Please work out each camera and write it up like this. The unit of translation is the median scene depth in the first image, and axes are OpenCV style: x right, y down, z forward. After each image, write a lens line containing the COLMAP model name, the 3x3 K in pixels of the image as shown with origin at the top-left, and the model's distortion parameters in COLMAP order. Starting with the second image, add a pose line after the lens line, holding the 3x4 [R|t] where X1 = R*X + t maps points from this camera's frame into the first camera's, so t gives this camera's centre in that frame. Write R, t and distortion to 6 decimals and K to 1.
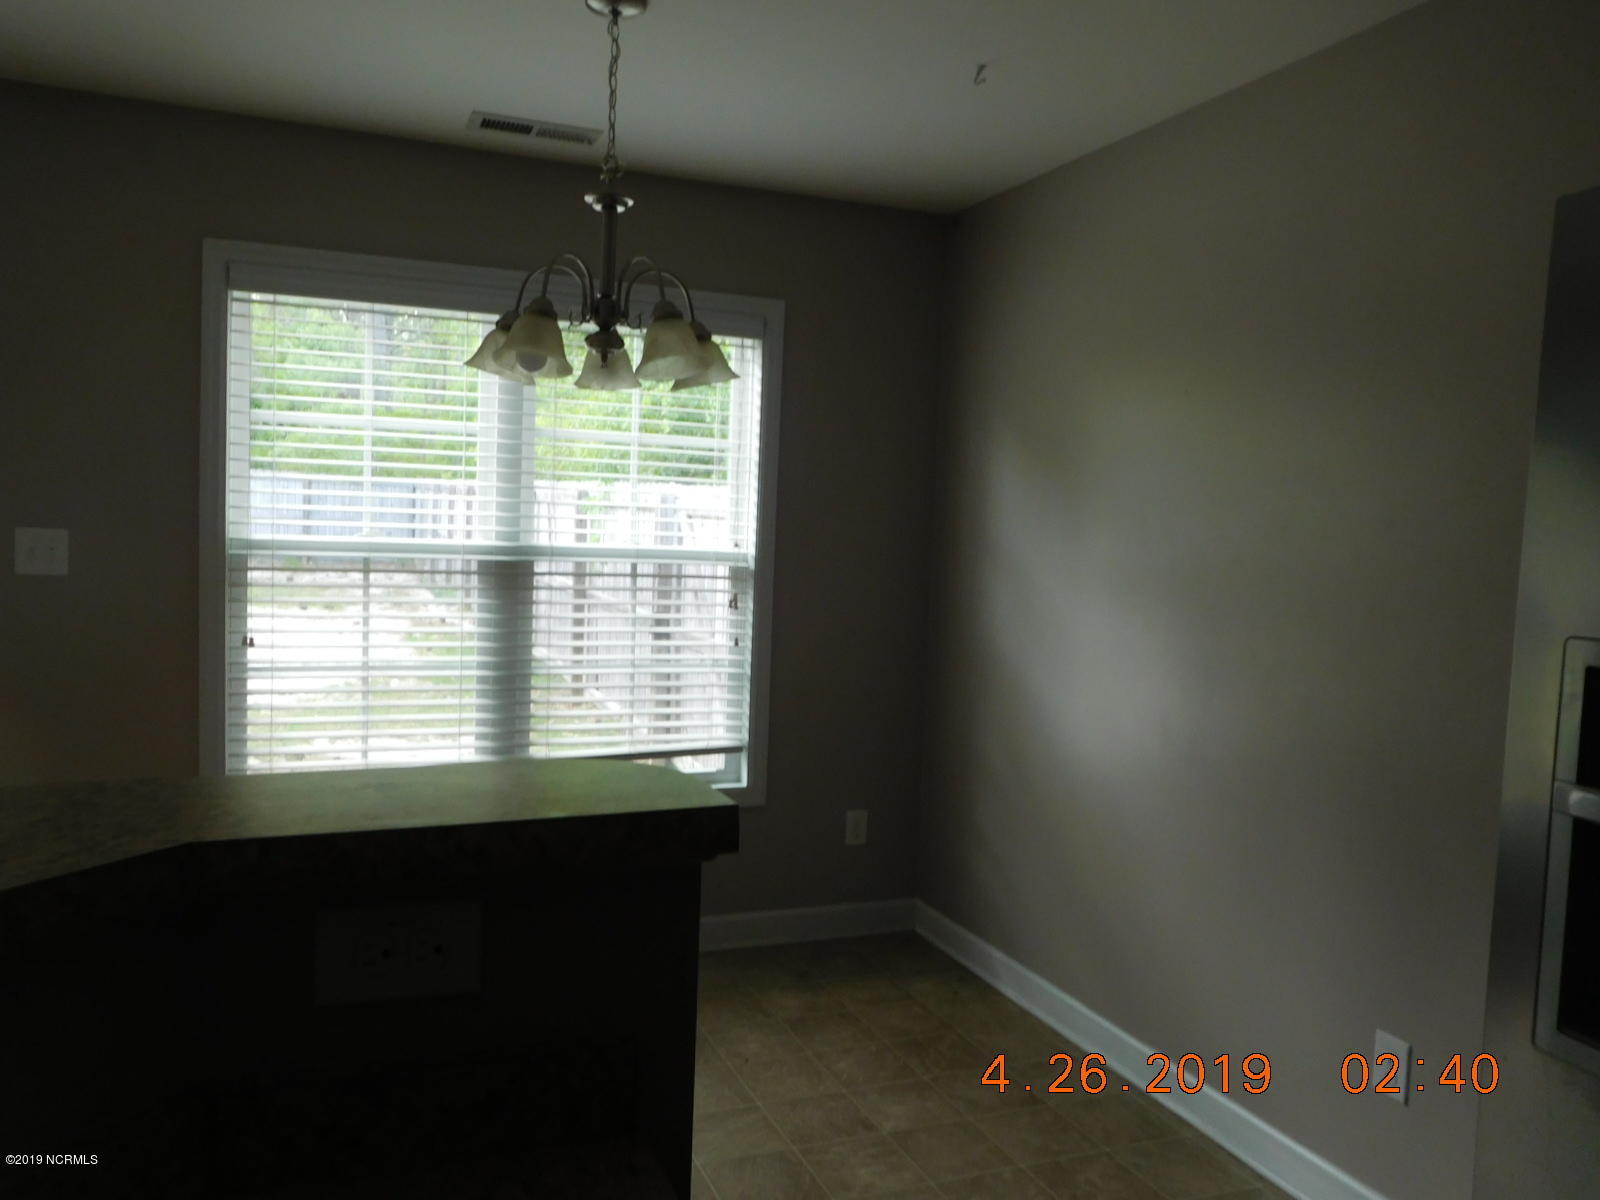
lens RADIAL K [[1214.9, 0, 782.0], [0, 1214.9, 611.3], [0, 0, 1]] dist [-0.003559, 0.003954]
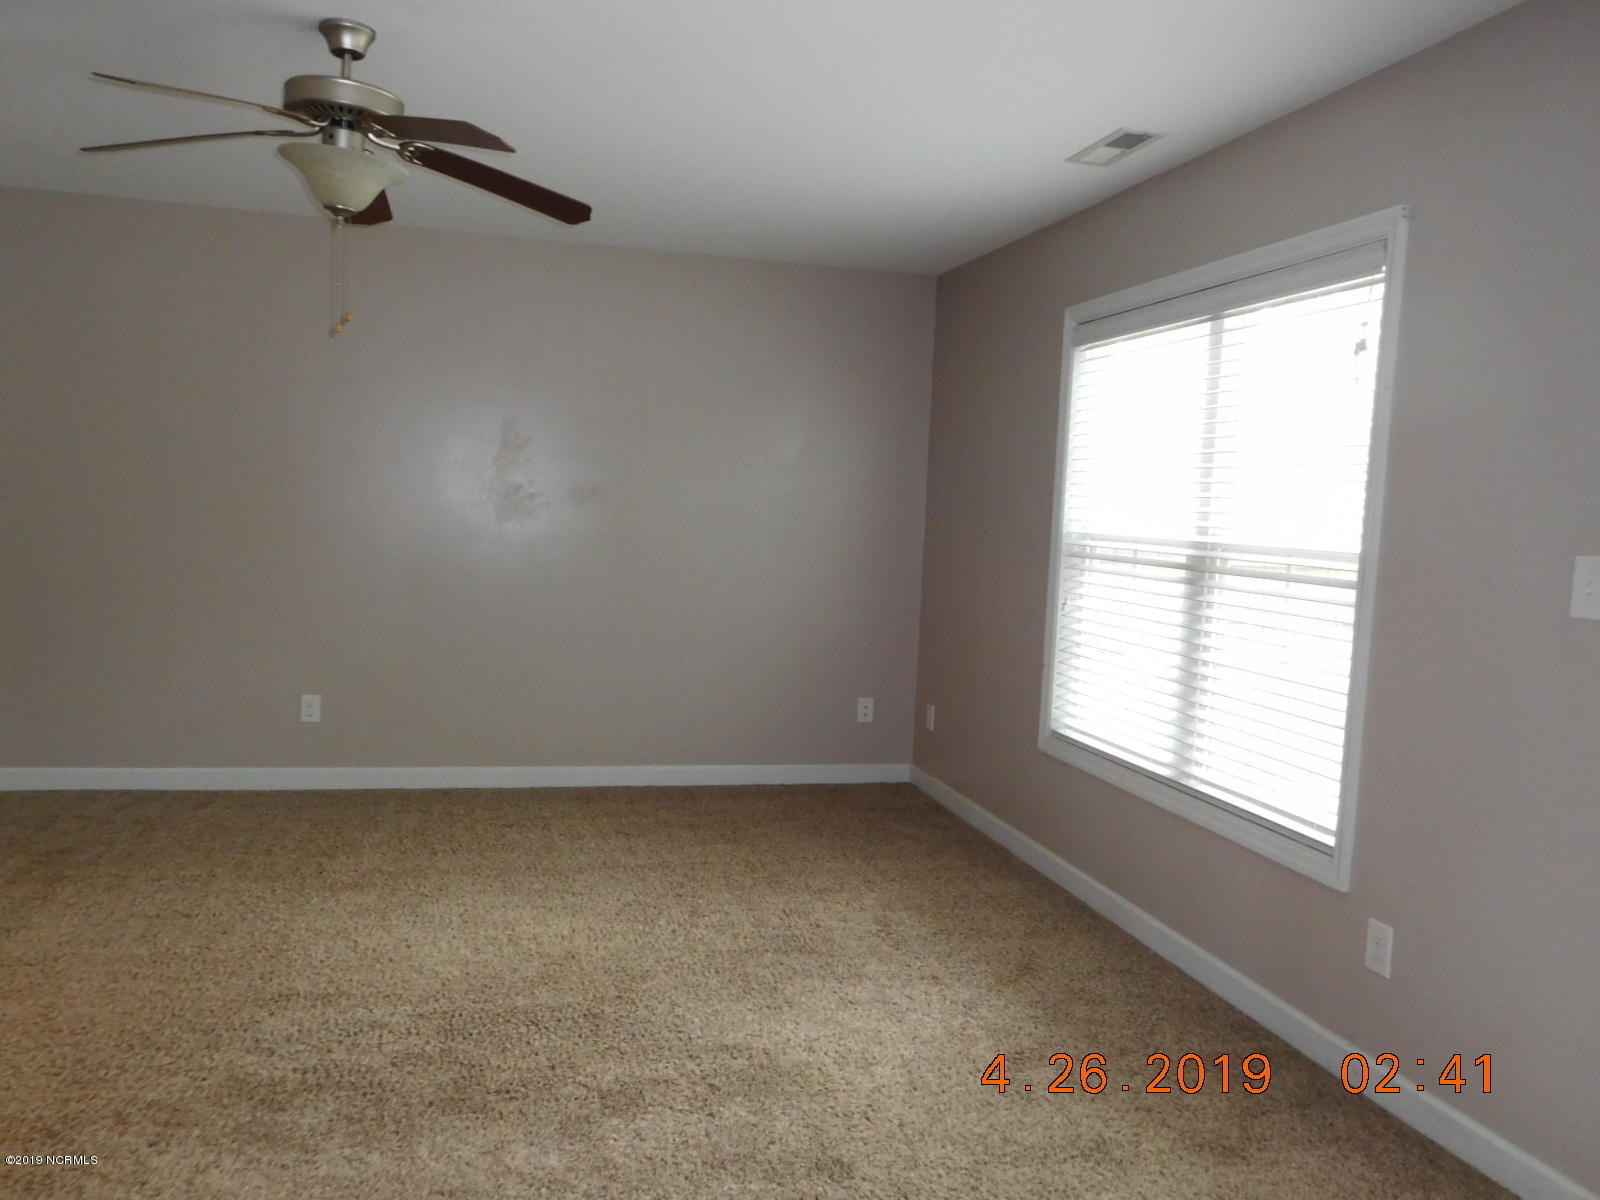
lens RADIAL K [[1214.9, 0, 782.0], [0, 1214.9, 611.3], [0, 0, 1]] dist [-0.003559, 0.003954]
pose [[-0.129472, 0.049022, -0.990371, 0.811380], [-0.113264, 0.991509, 0.063886, -0.020675], [0.985093, 0.120445, -0.122820, 0.783596]]
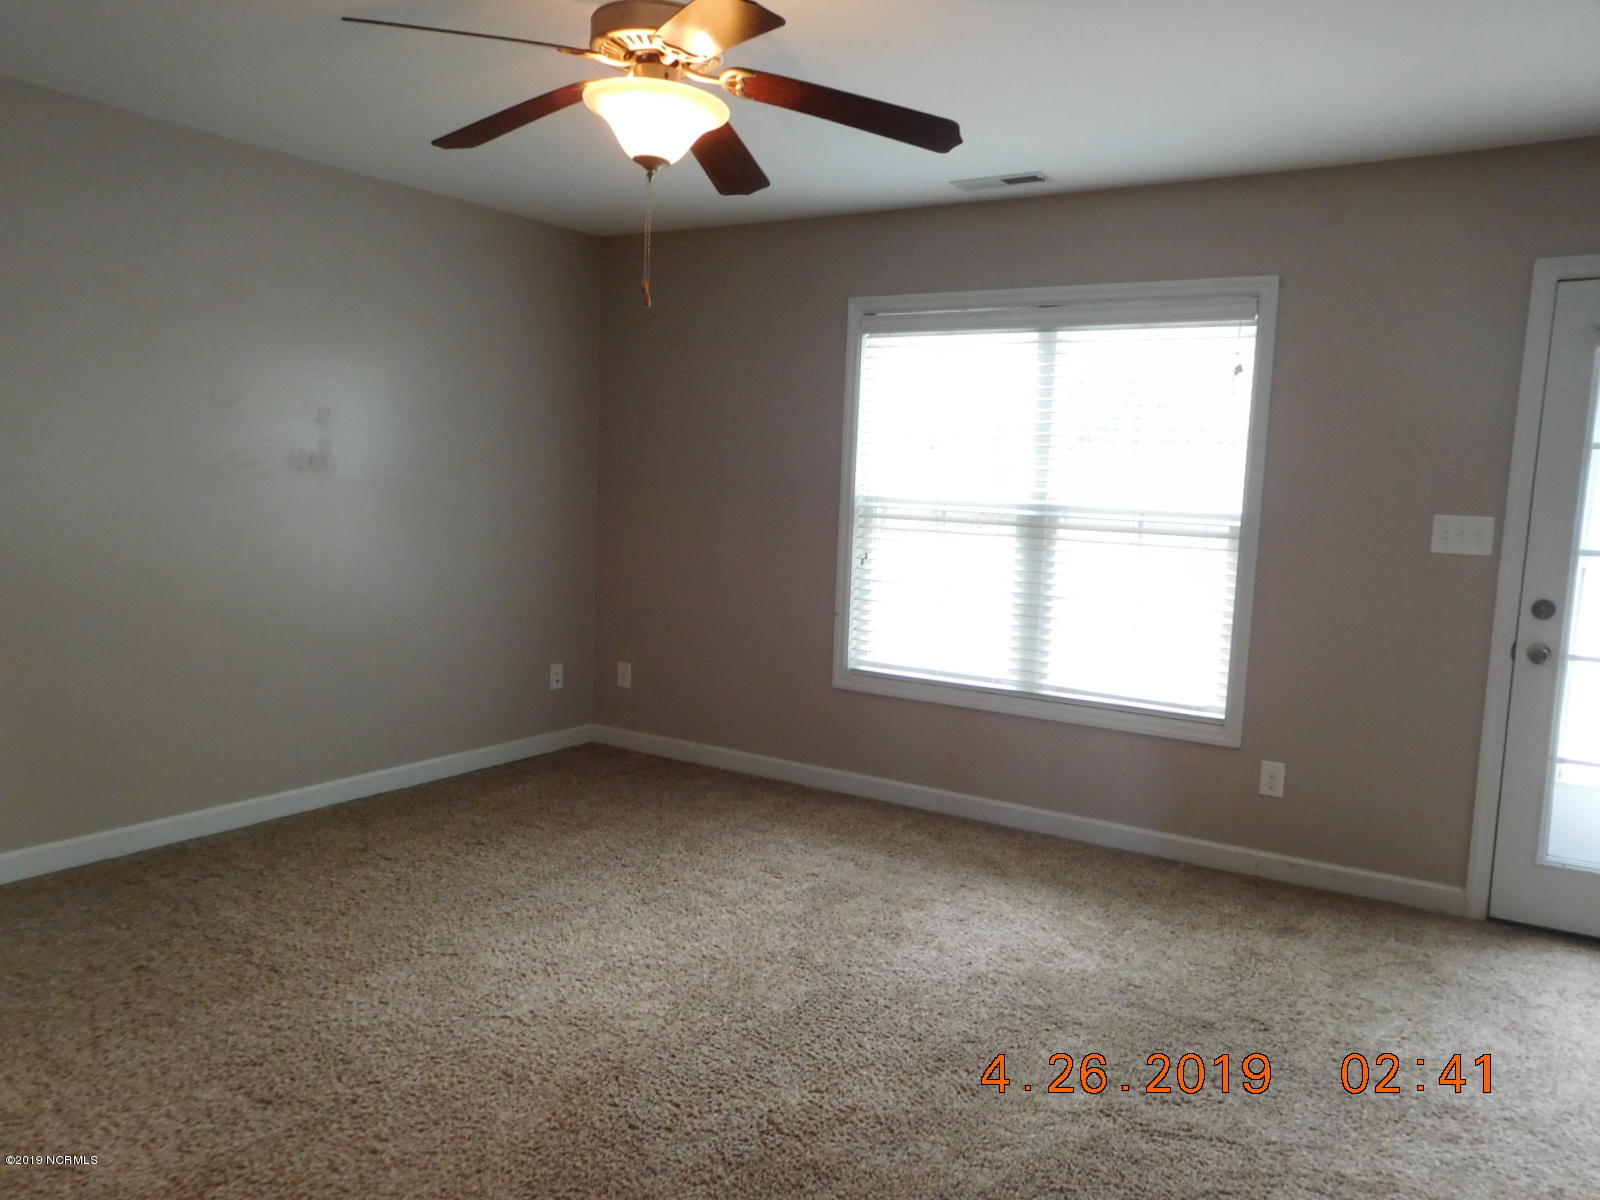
lens RADIAL K [[1214.9, 0, 782.0], [0, 1214.9, 611.3], [0, 0, 1]] dist [-0.003559, 0.003954]
pose [[0.575052, 0.082467, -0.813950, 0.664838], [-0.070016, 0.996217, 0.051467, 0.012157], [0.815115, 0.027393, 0.578651, 0.044789]]
